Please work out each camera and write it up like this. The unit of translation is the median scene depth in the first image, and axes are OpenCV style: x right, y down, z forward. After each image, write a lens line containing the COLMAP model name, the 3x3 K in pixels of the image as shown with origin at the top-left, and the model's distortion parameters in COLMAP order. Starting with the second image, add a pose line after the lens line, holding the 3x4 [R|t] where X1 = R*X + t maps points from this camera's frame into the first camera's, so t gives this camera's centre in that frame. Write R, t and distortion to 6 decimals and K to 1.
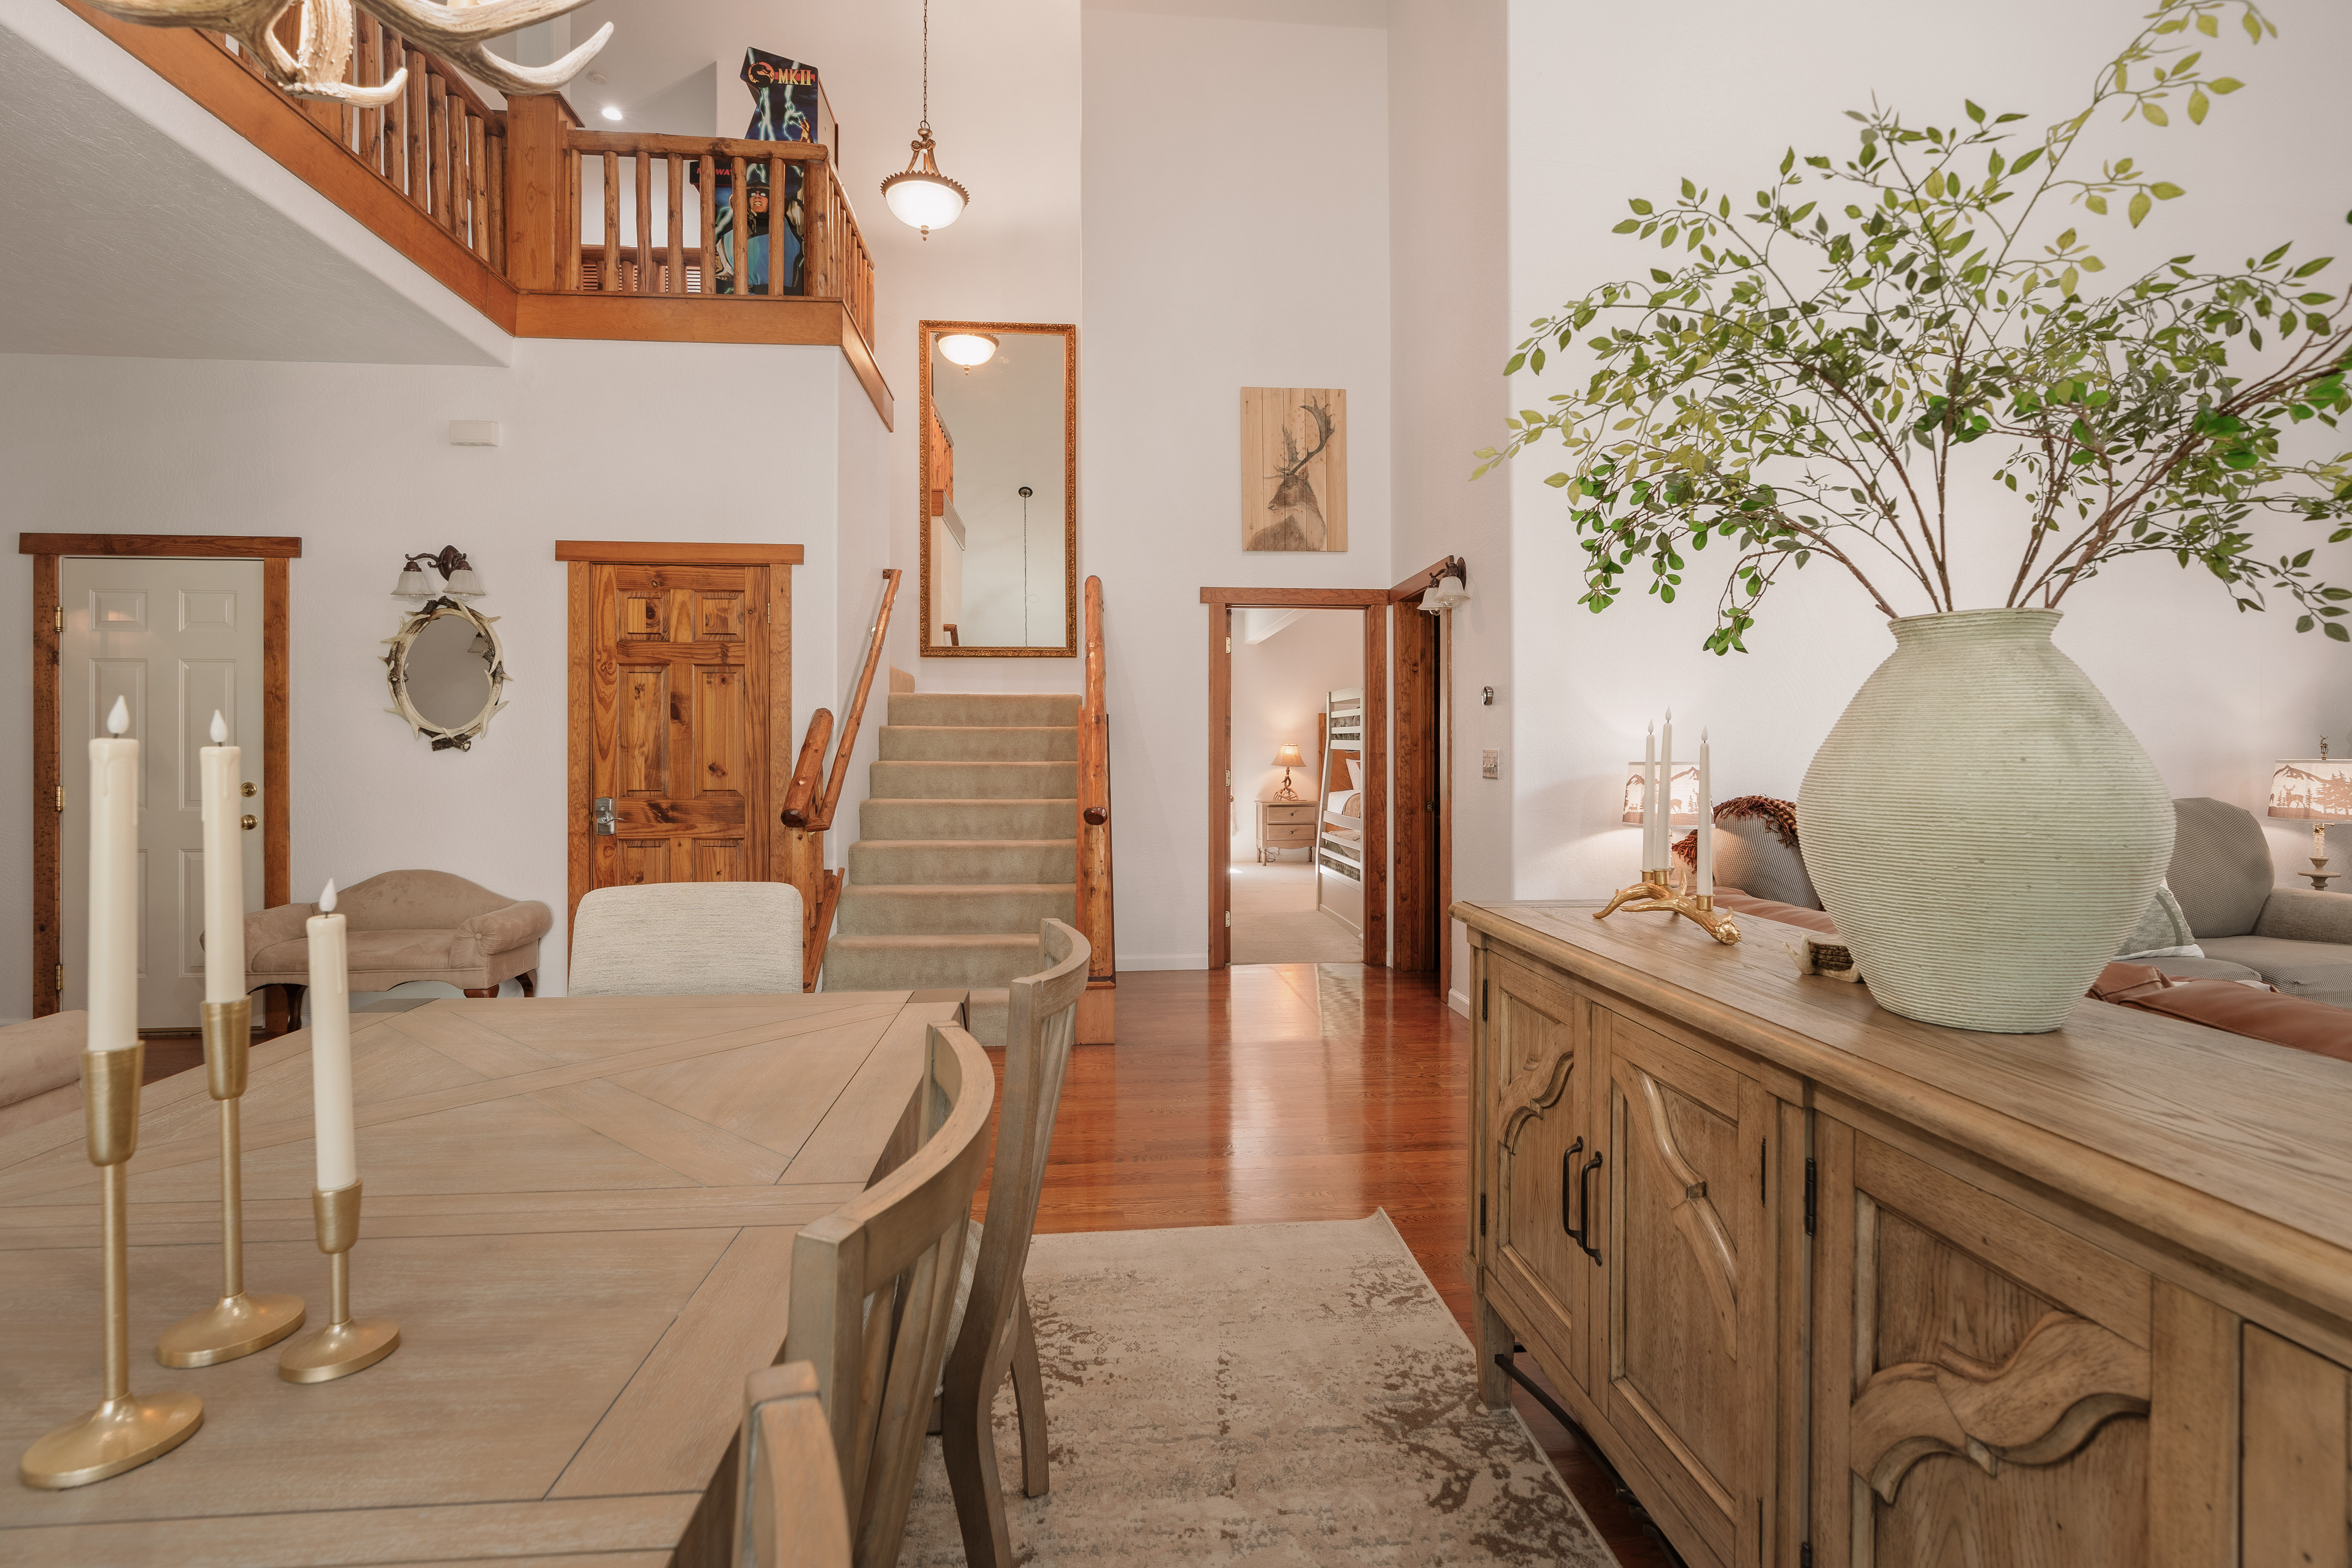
lens RADIAL K [[1094.9, 0, 1177.1], [0, 1094.9, 732.9], [0, 0, 1]] dist [-0.000171, 0.000120]
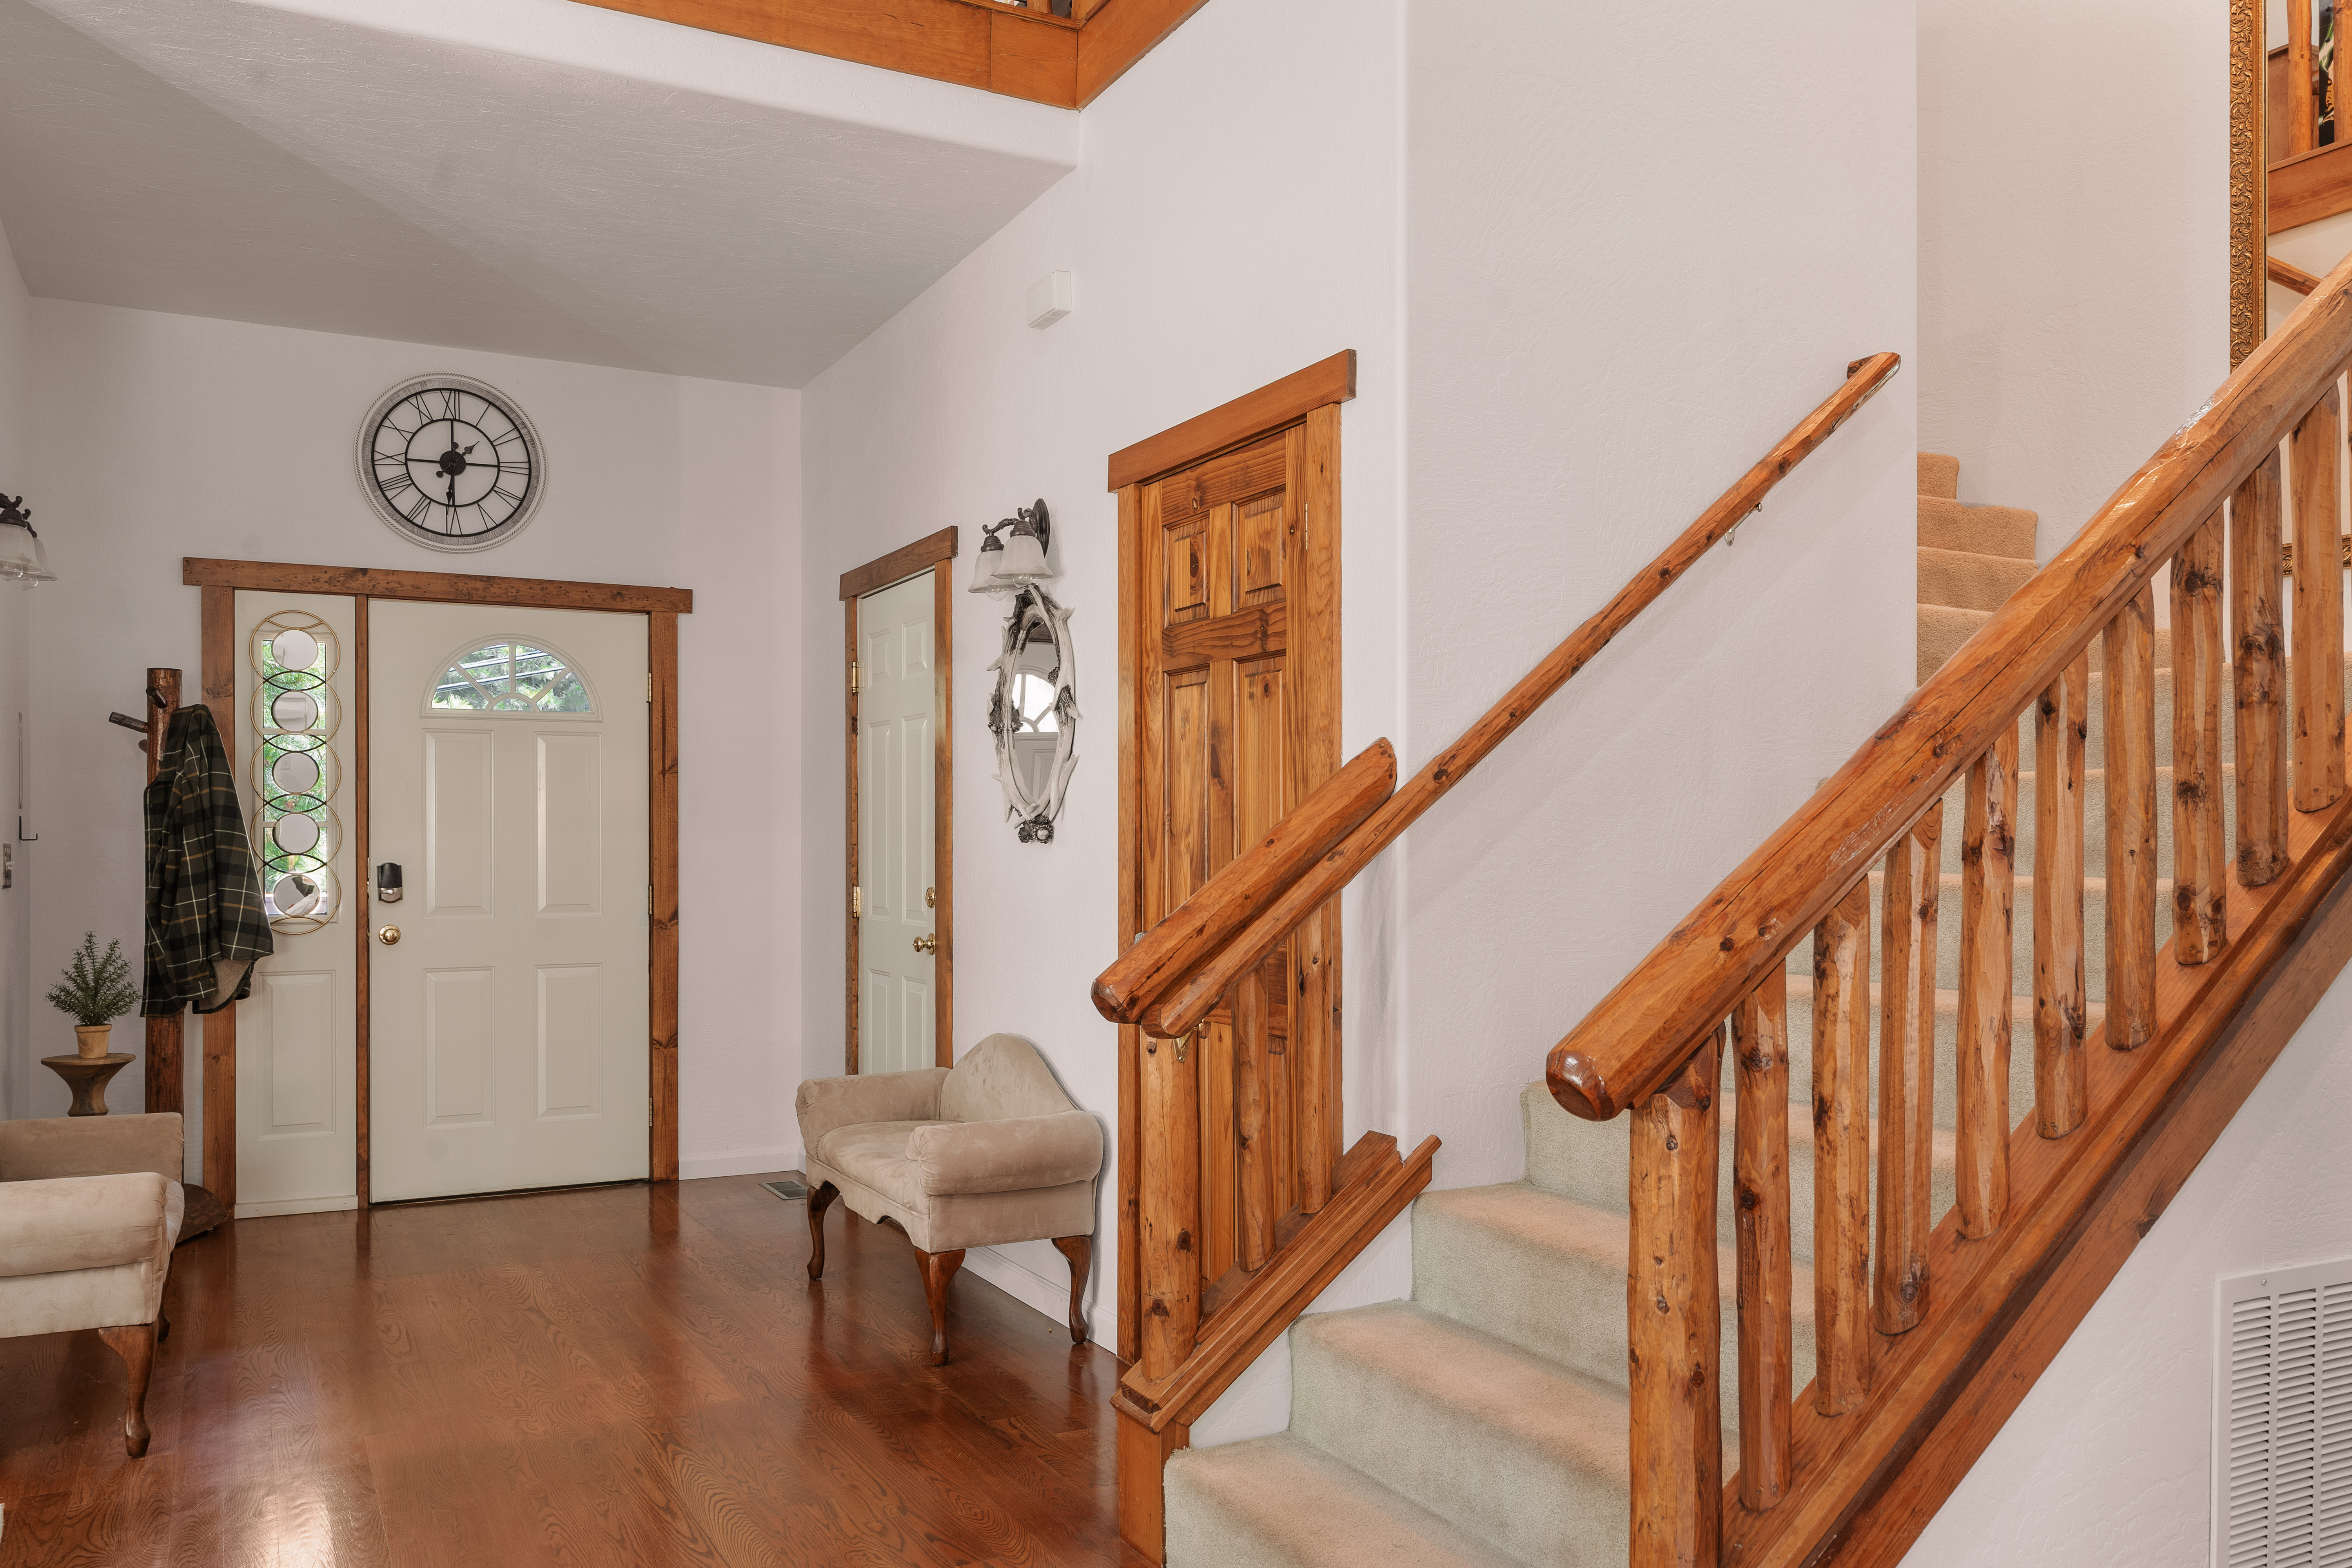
lens RADIAL K [[1819.2, 0, 1189.8], [0, 1819.2, 854.4], [0, 0, 1]] dist [0.002327, -0.001595]
pose [[0.396549, 0.005791, -0.917995, 0.275007], [0.008481, 0.999914, 0.009971, 0.013578], [0.917974, -0.011739, 0.396466, 0.670668]]
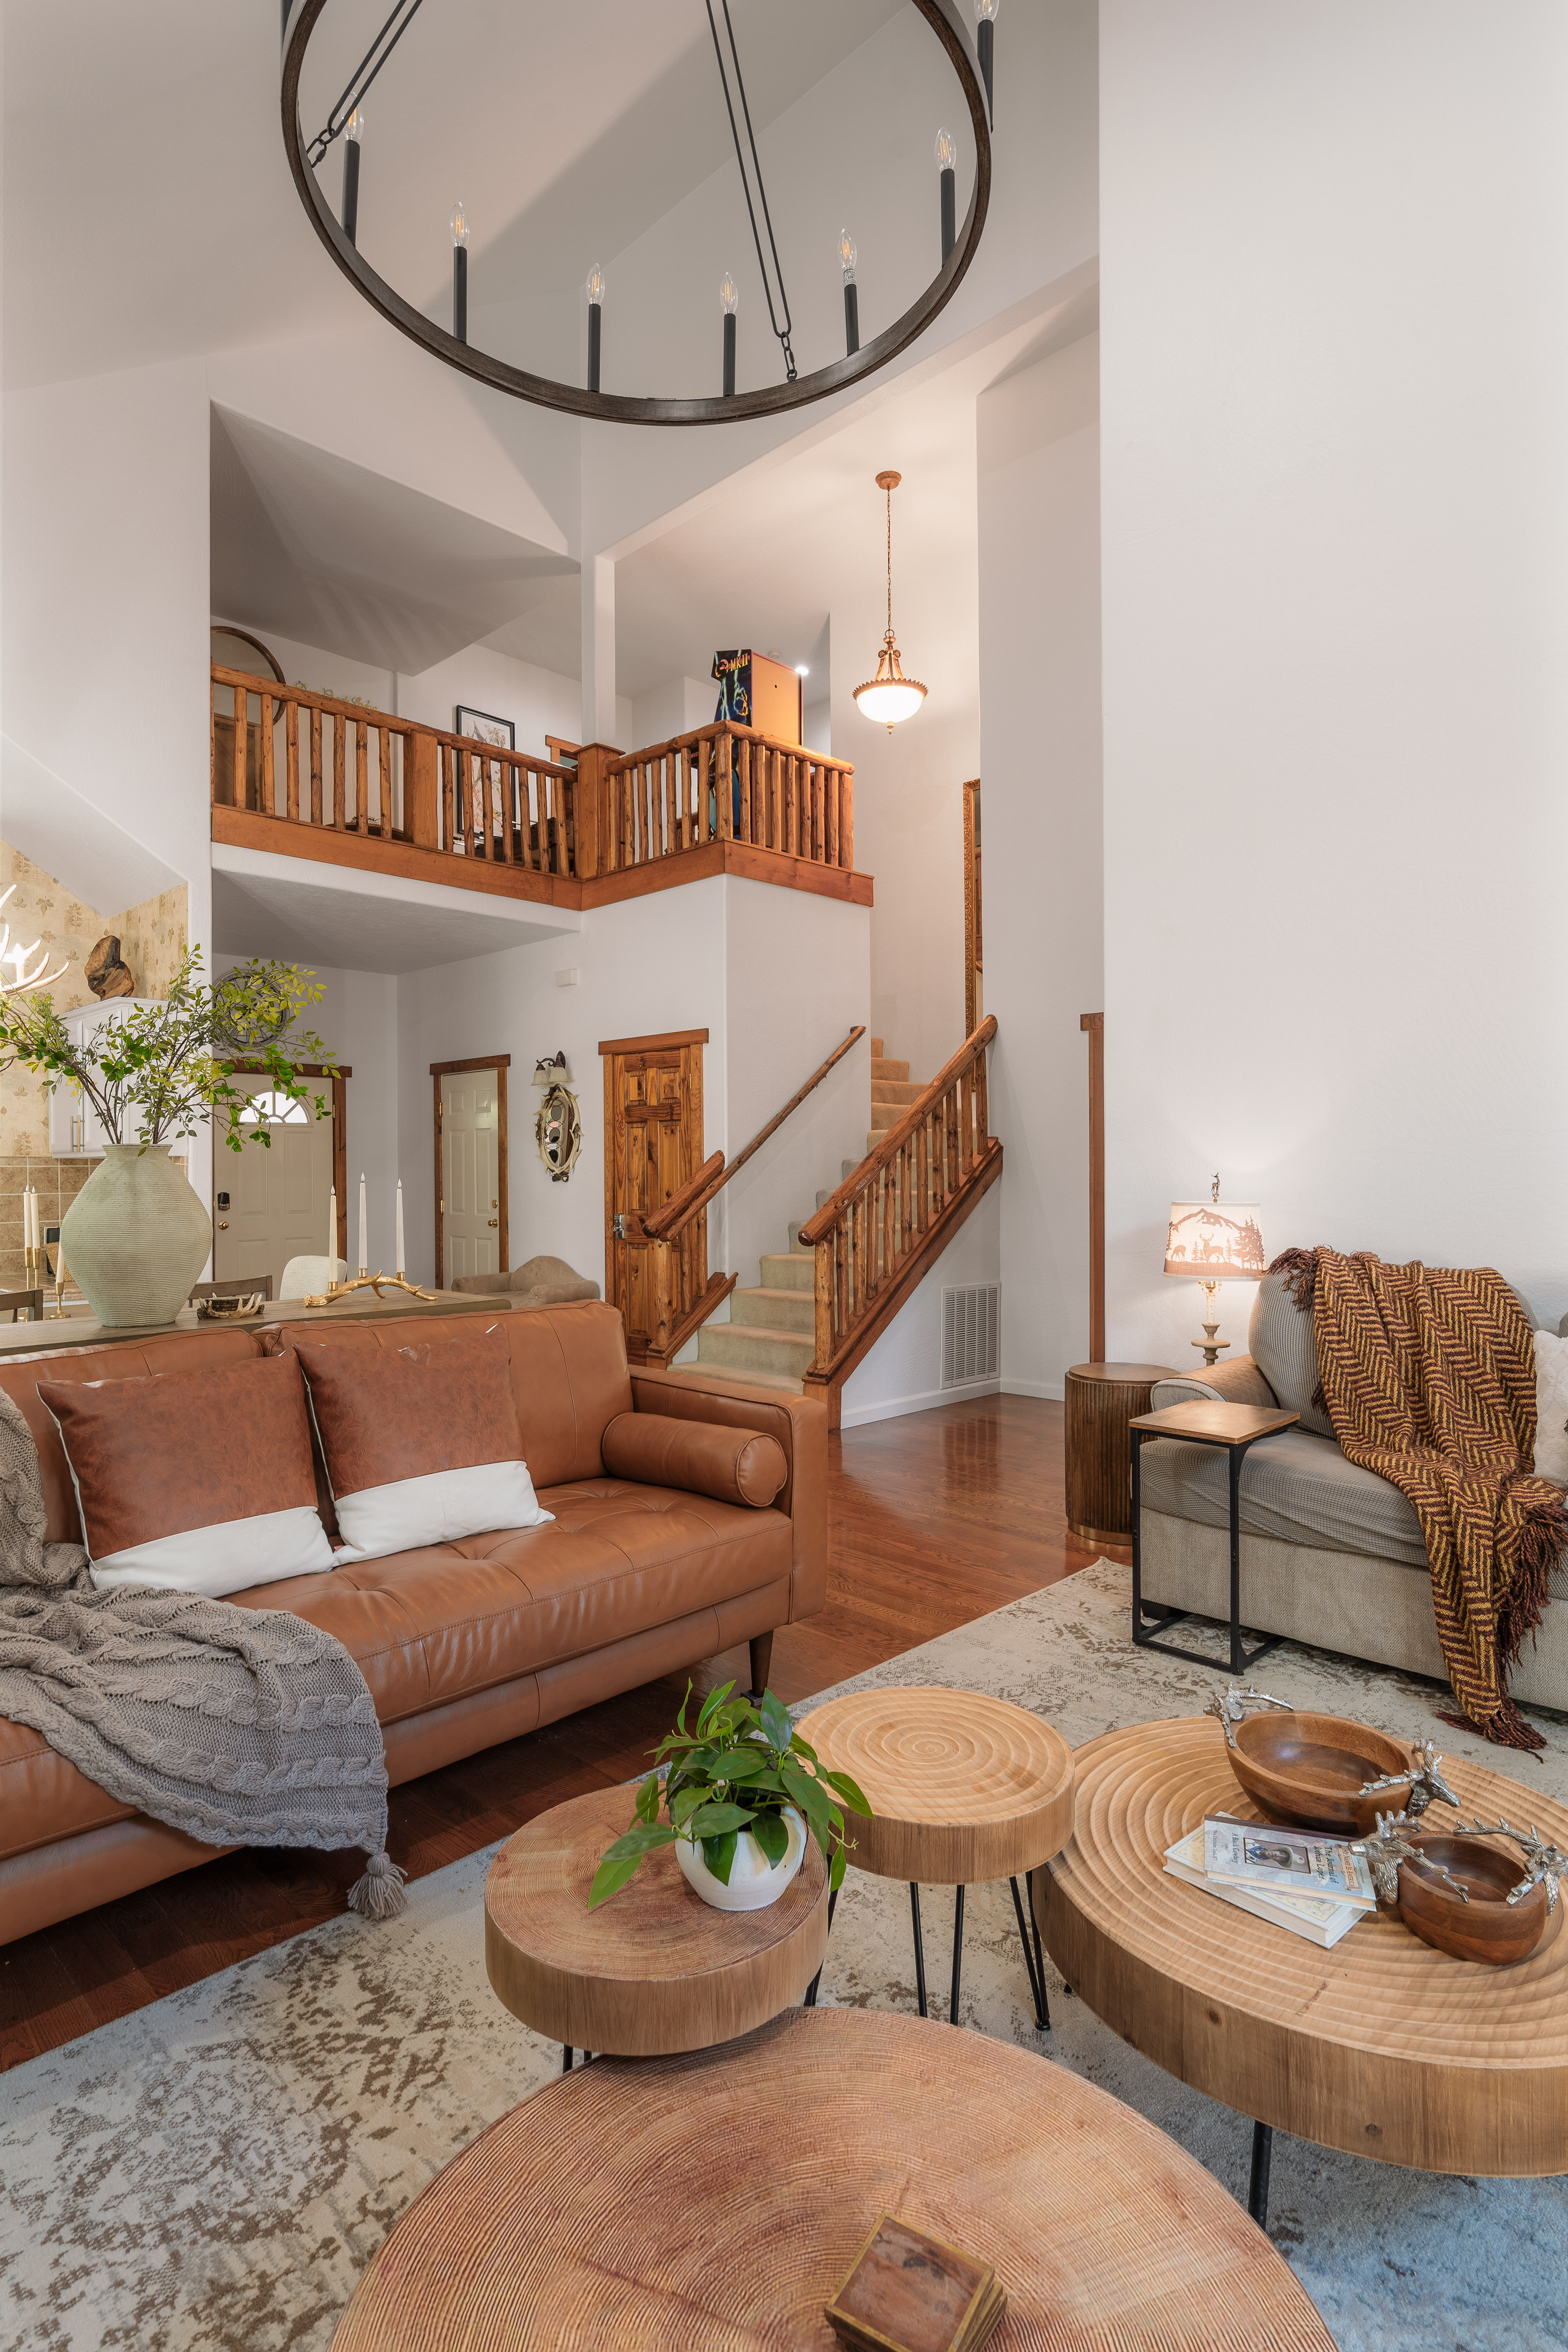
lens RADIAL K [[1201.0, 0, 784.0], [0, 1201.0, 1176.0], [0, 0, 1]] dist [0.000369, 0.000034]
pose [[0.660274, -0.000857, -0.751024, 0.826420], [0.011793, 0.999888, 0.009227, -0.003955], [0.750932, -0.014949, 0.660210, 0.101502]]
